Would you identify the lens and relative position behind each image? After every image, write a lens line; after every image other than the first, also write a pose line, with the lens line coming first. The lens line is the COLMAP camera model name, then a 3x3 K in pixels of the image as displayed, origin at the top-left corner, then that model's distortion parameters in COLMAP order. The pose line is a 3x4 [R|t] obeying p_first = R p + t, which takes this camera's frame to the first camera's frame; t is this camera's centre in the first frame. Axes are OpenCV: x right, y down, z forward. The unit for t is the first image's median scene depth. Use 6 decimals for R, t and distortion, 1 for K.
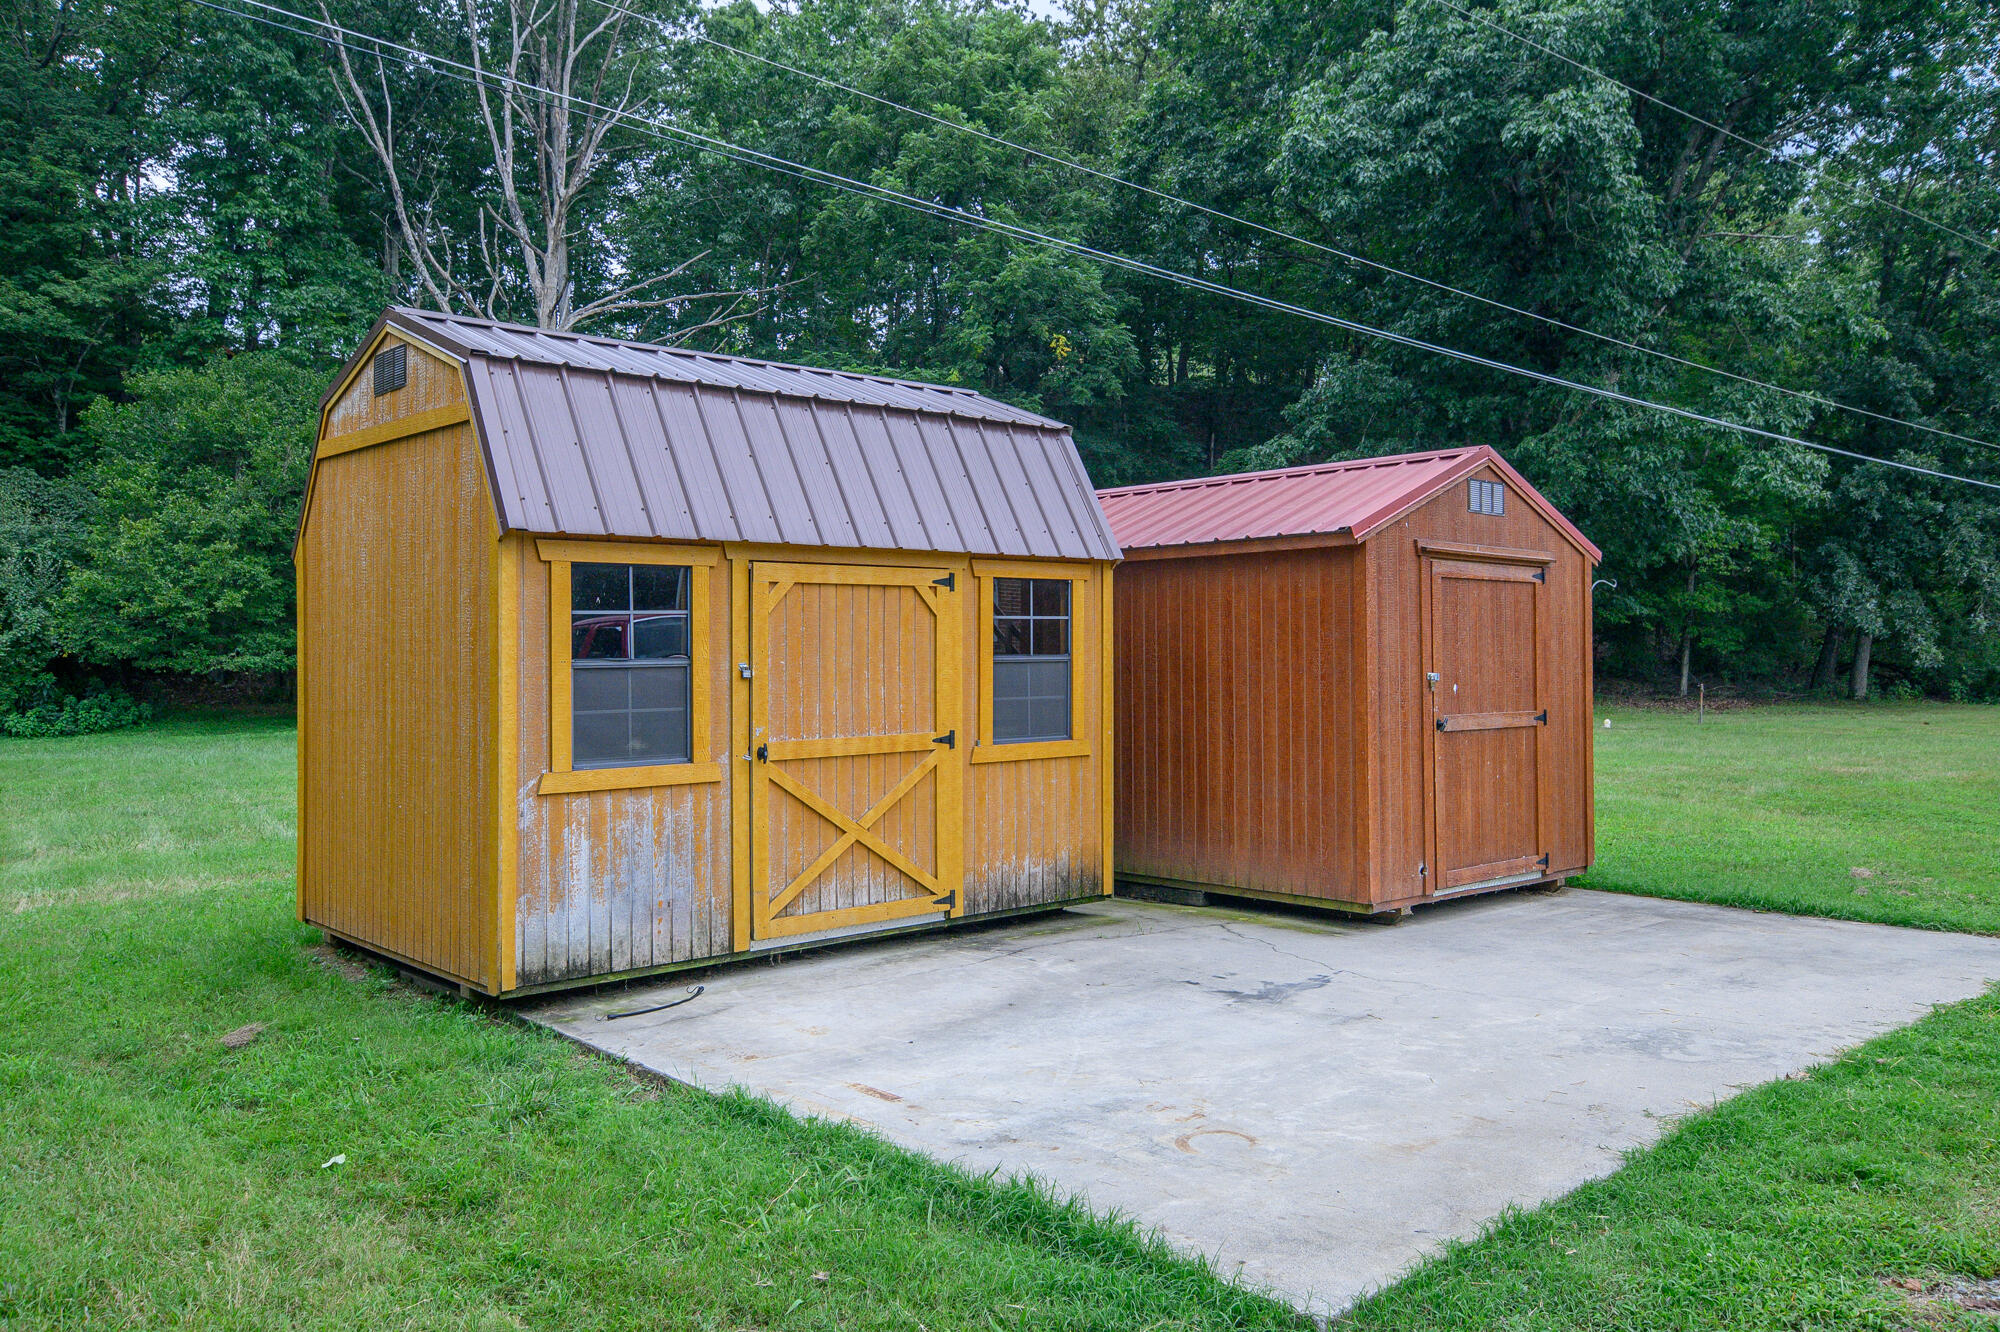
lens RADIAL K [[1510.2, 0, 1006.0], [0, 1510.2, 669.0], [0, 0, 1]] dist [0.012970, 0.006304]
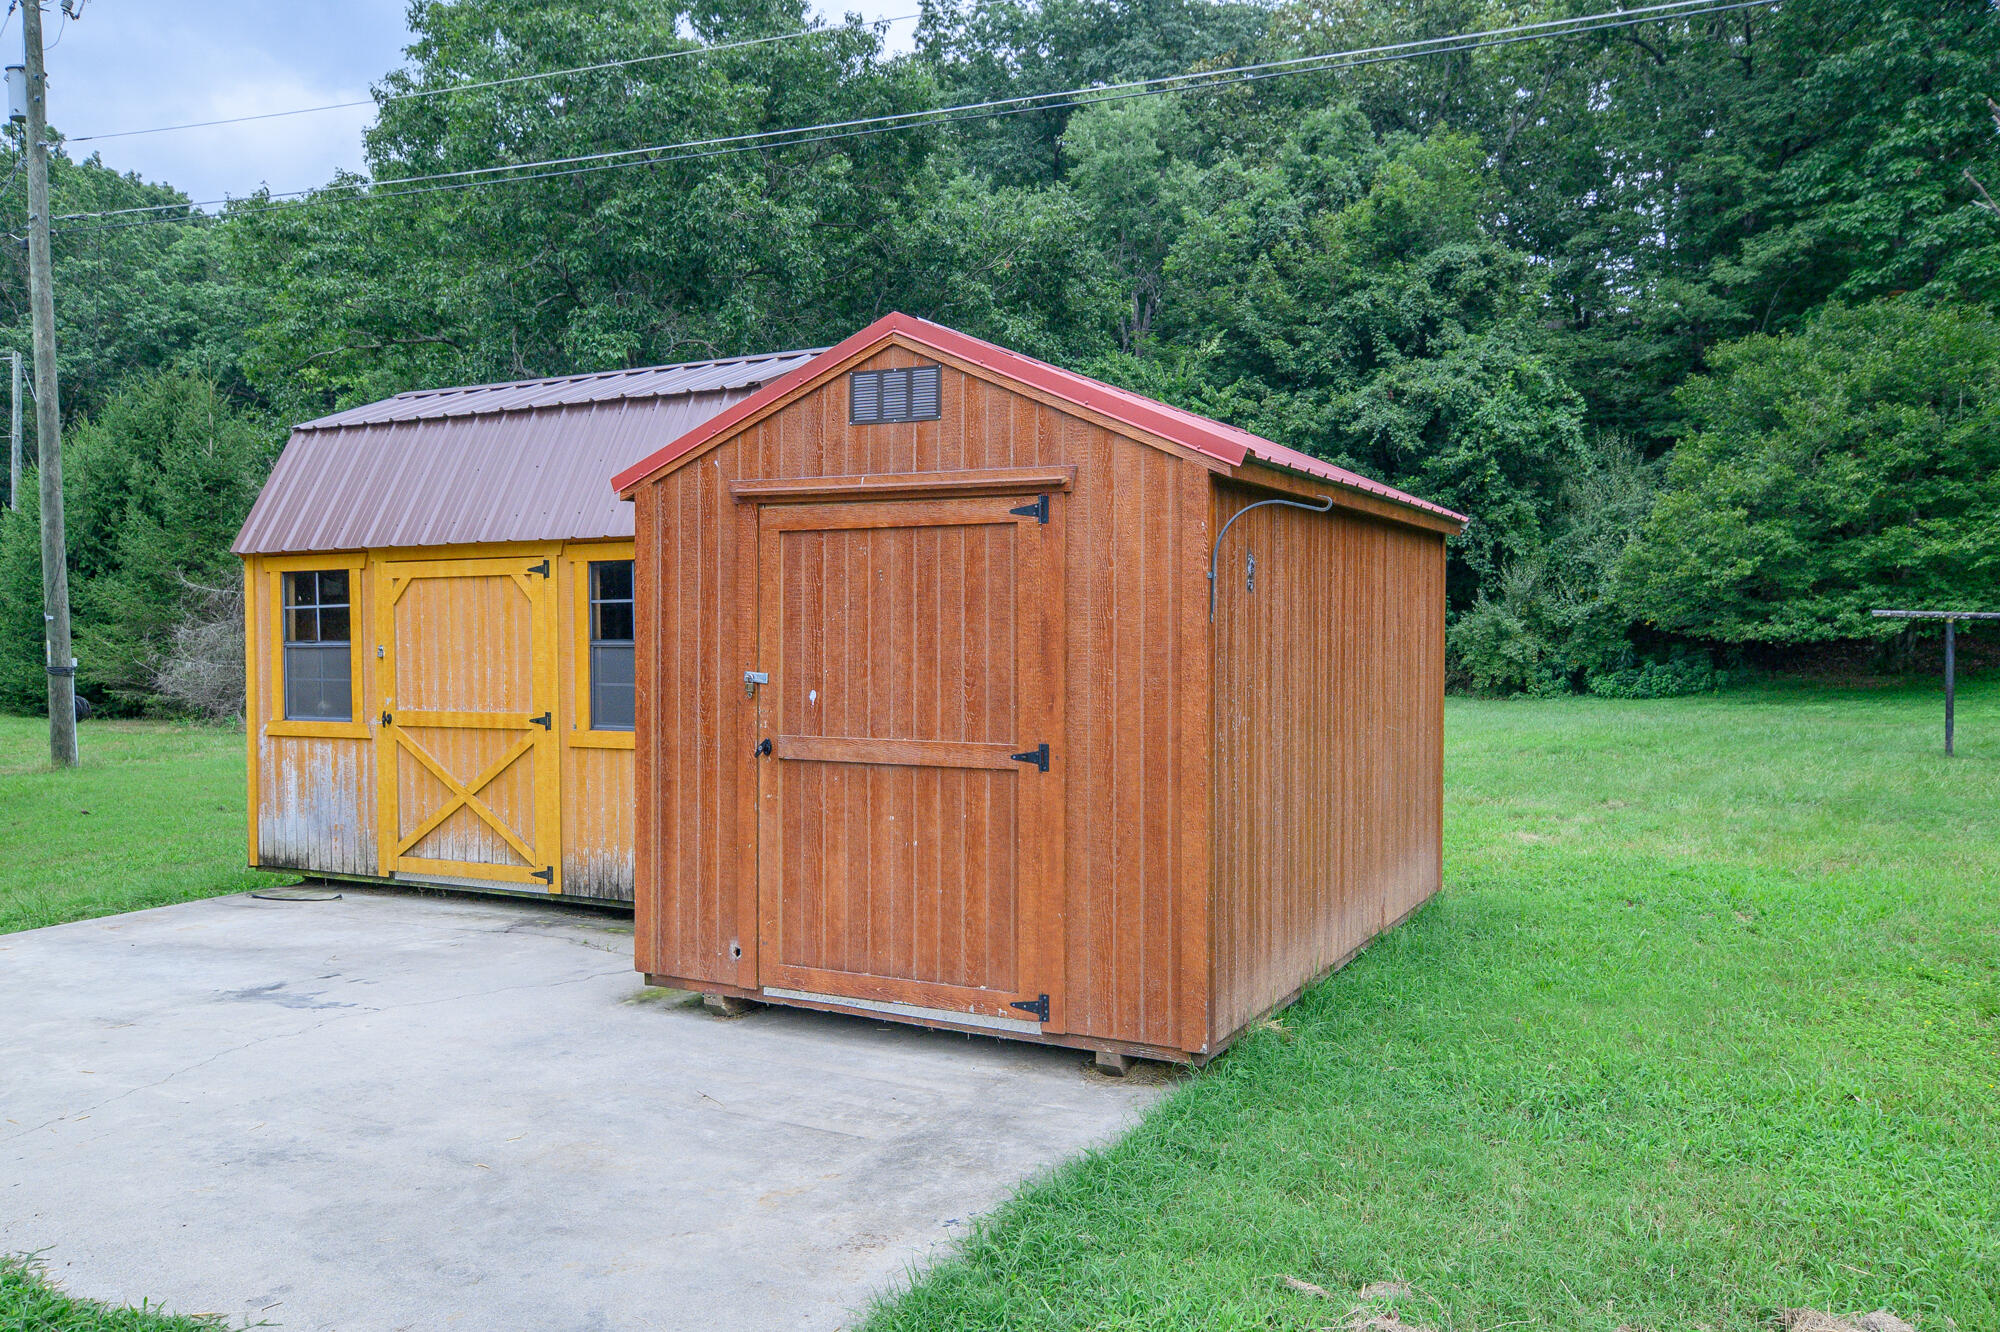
lens RADIAL K [[1510.2, 0, 1005.9], [0, 1510.2, 653.1], [0, 0, 1]] dist [0.012970, 0.006304]
pose [[0.357684, 0.019075, -0.933648, 1.049696], [-0.006507, 0.999818, 0.017934, -0.020543], [0.933820, -0.000340, 0.357743, 0.929899]]
